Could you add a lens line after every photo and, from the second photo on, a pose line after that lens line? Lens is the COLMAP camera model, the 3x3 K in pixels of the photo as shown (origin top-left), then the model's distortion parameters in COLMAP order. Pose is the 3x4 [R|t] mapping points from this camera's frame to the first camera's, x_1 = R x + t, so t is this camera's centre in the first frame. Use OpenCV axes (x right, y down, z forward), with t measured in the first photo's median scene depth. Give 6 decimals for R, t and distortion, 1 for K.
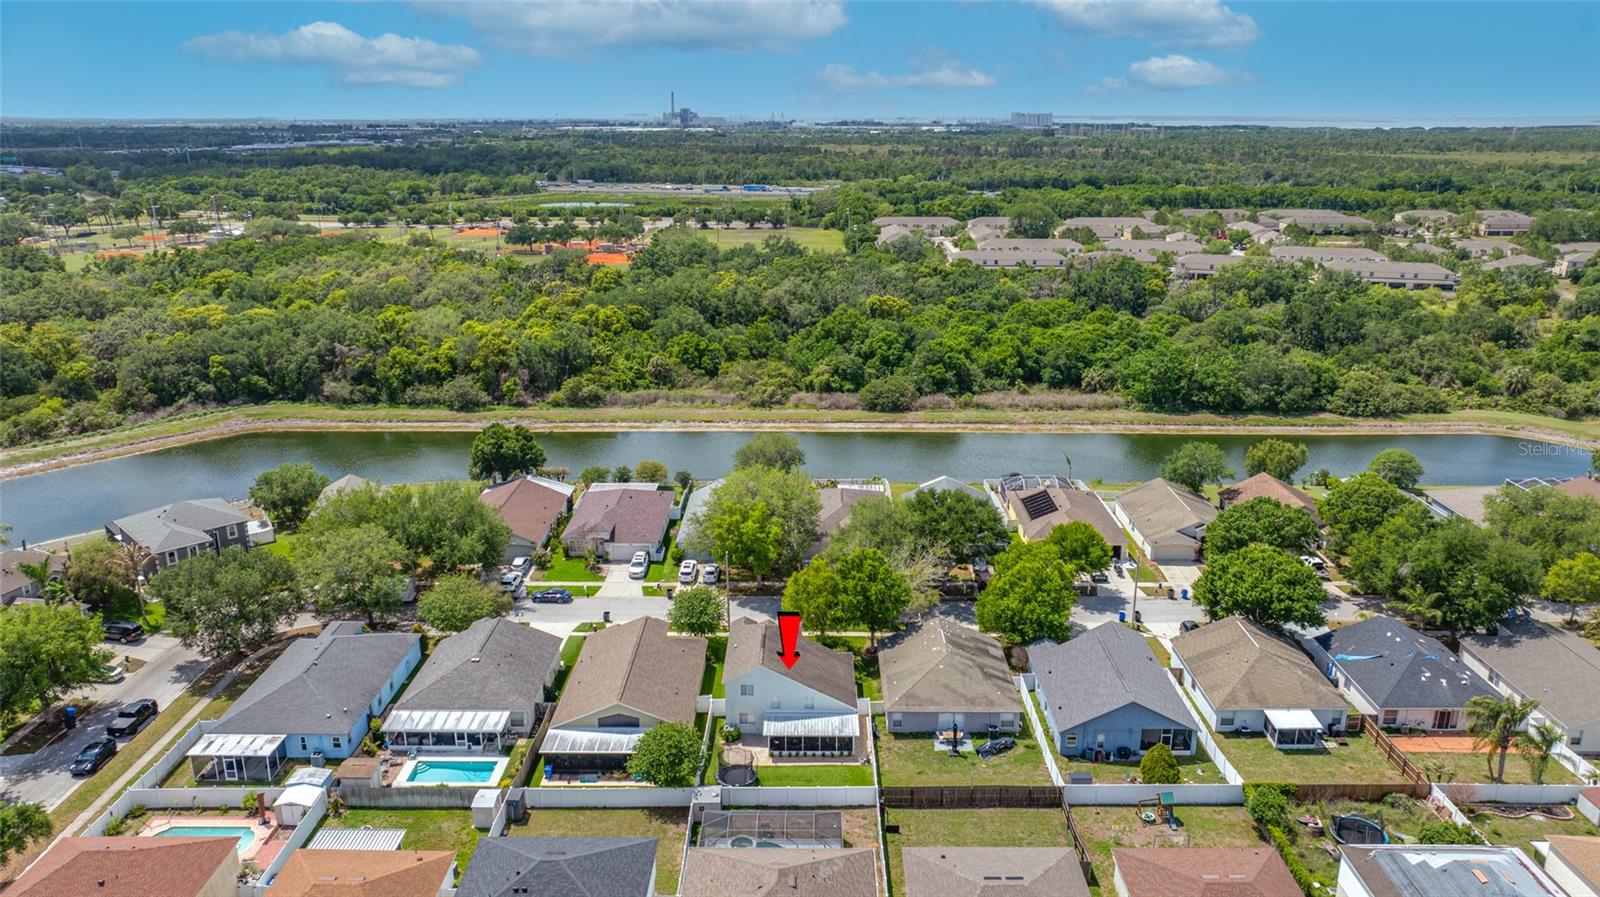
lens RADIAL K [[1124.2, 0, 796.7], [0, 1124.2, 446.5], [0, 0, 1]] dist [-0.016599, 0.002684]
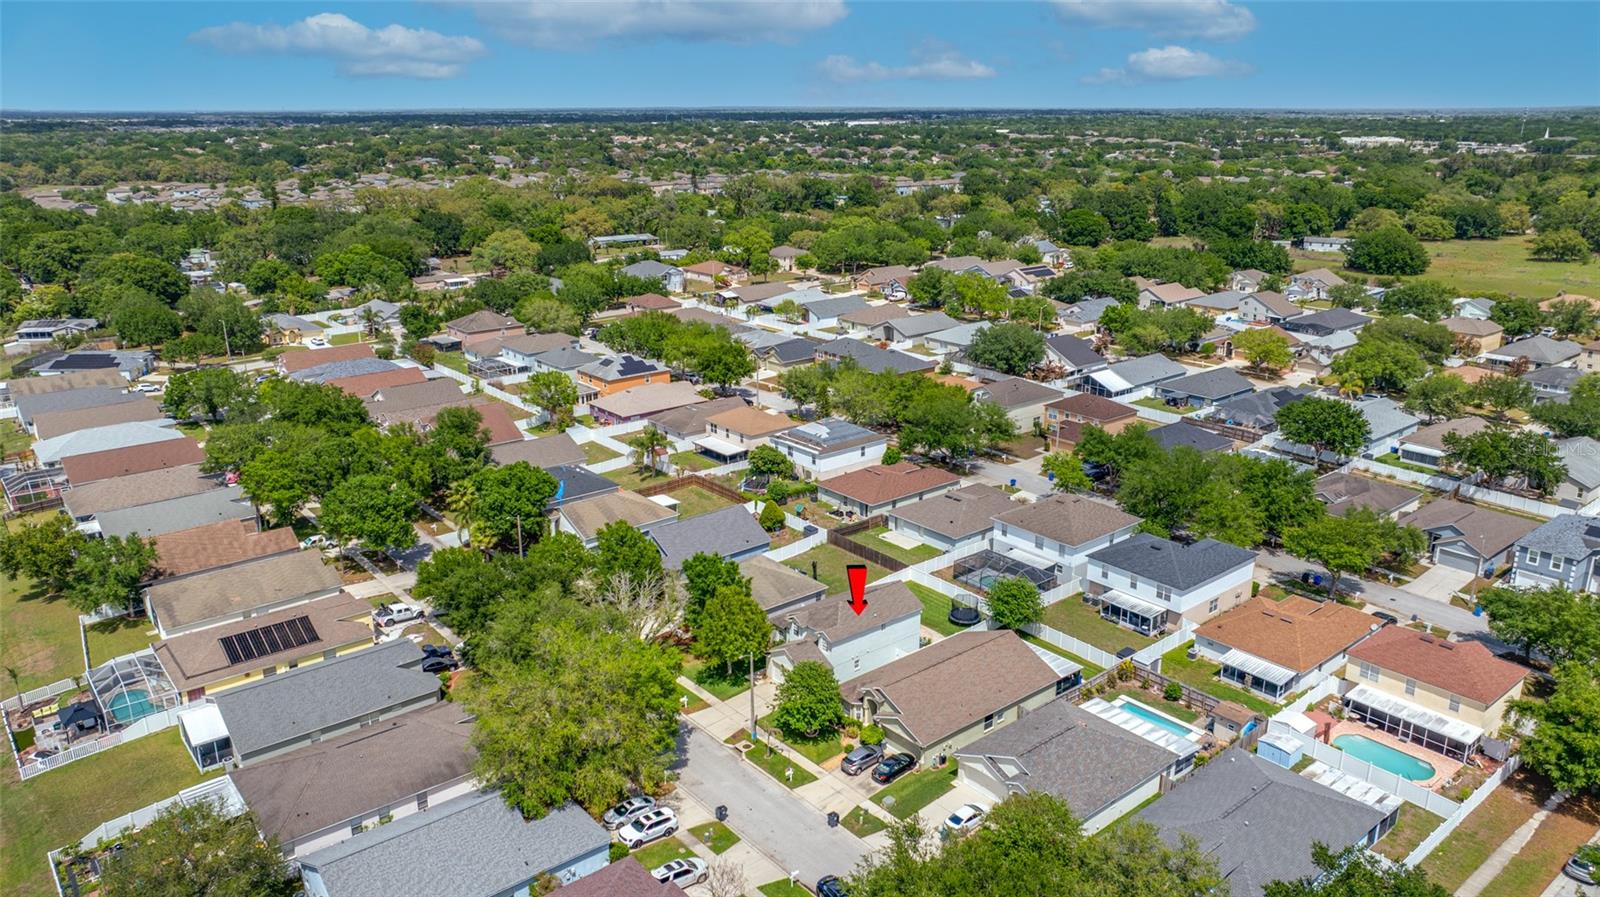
lens RADIAL K [[1124.2, 0, 796.7], [0, 1124.2, 446.5], [0, 0, 1]] dist [-0.016599, 0.002684]
pose [[-0.642765, -0.221707, 0.733280, -0.626068], [0.219393, 0.863836, 0.453491, -0.382027], [-0.733976, 0.452364, -0.506603, 1.273997]]
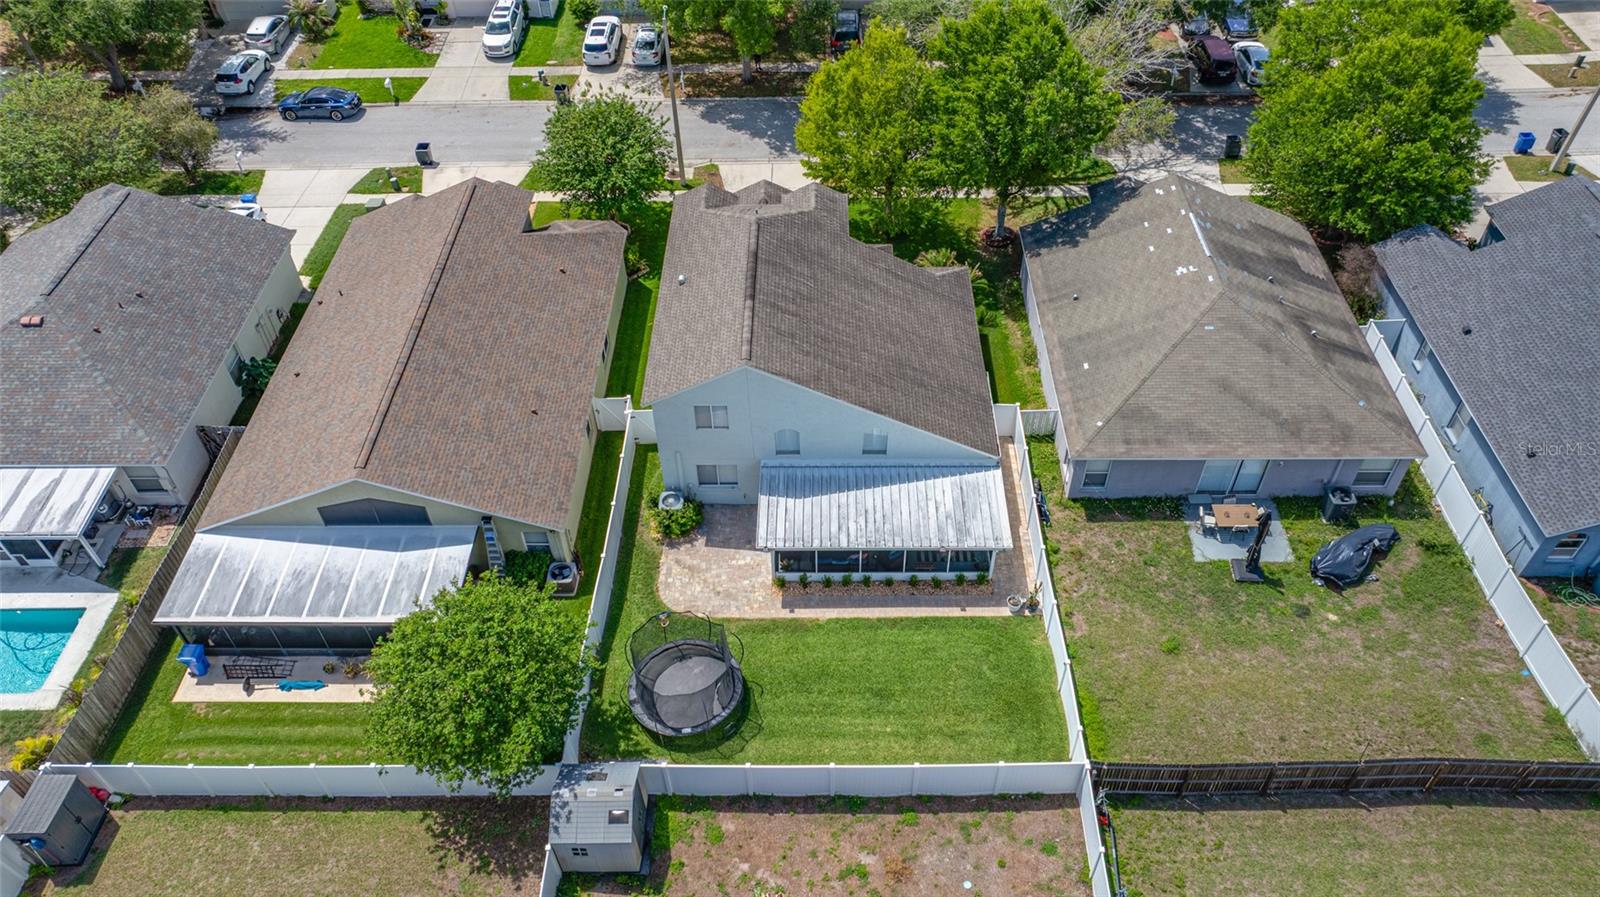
lens RADIAL K [[1132.6, 0, 796.8], [0, 1132.6, 443.7], [0, 0, 1]] dist [-0.020355, 0.004307]
pose [[0.999892, -0.011214, -0.009456, -0.009558], [0.014361, 0.879704, 0.475305, 0.035410], [0.002988, -0.475390, 0.879770, 0.527230]]
